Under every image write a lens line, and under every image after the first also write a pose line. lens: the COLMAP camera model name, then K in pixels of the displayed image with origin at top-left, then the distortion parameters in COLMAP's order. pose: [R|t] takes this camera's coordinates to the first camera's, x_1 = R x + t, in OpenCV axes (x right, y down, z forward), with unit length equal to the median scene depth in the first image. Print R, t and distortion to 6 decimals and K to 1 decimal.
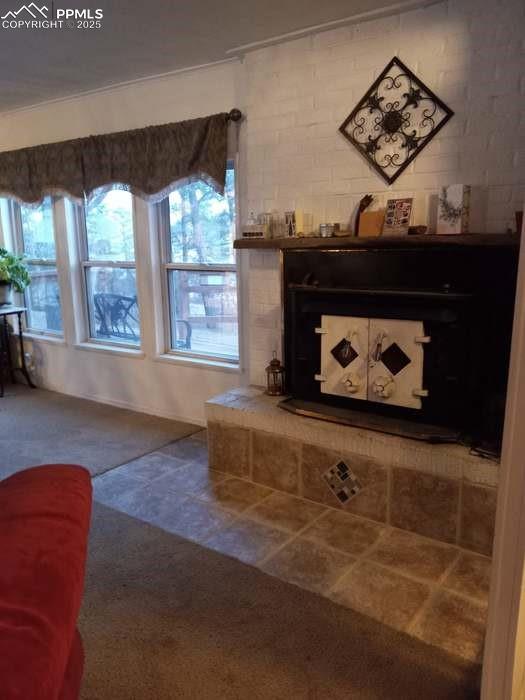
lens RADIAL K [[541.8, 0, 265.2], [0, 541.8, 349.7], [0, 0, 1]] dist [0.007973, -0.000371]
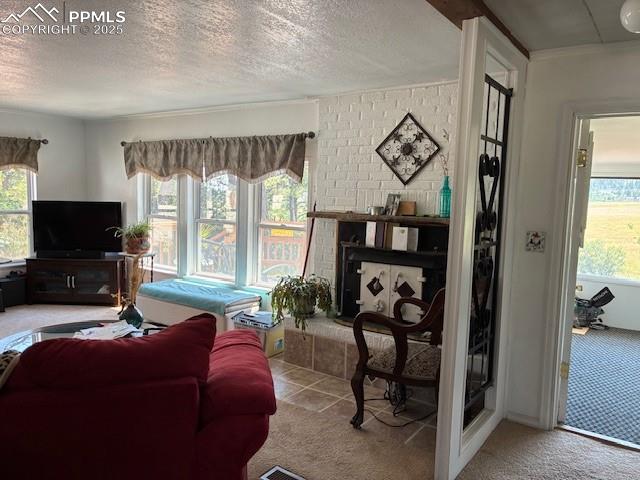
lens RADIAL K [[495.3, 0, 319.8], [0, 495.3, 241.5], [0, 0, 1]] dist [0.007973, -0.000371]
pose [[0.999045, 0.040940, 0.015247, -0.045641], [-0.039069, 0.993432, -0.107546, 0.037027], [-0.019550, 0.106848, 0.994083, -0.467490]]
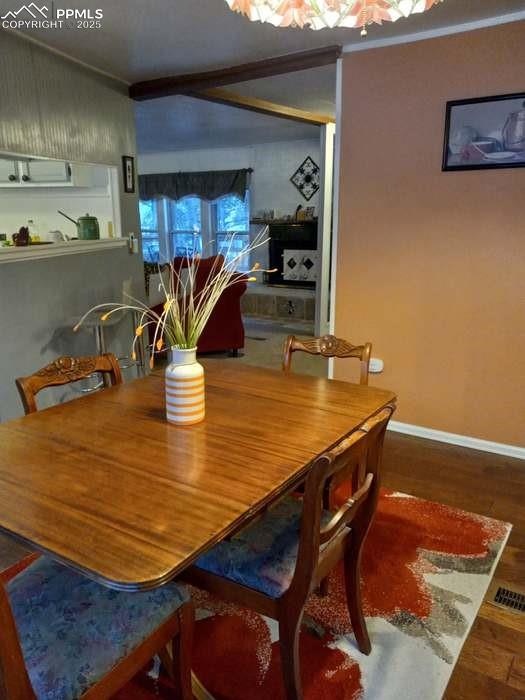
lens RADIAL K [[541.8, 0, 259.2], [0, 541.8, 349.9], [0, 0, 1]] dist [0.007973, -0.000371]
pose [[0.999887, -0.004209, 0.014434, -0.058704], [0.003453, 0.998639, 0.052037, 0.300588], [-0.014634, -0.051981, 0.998541, -1.754015]]
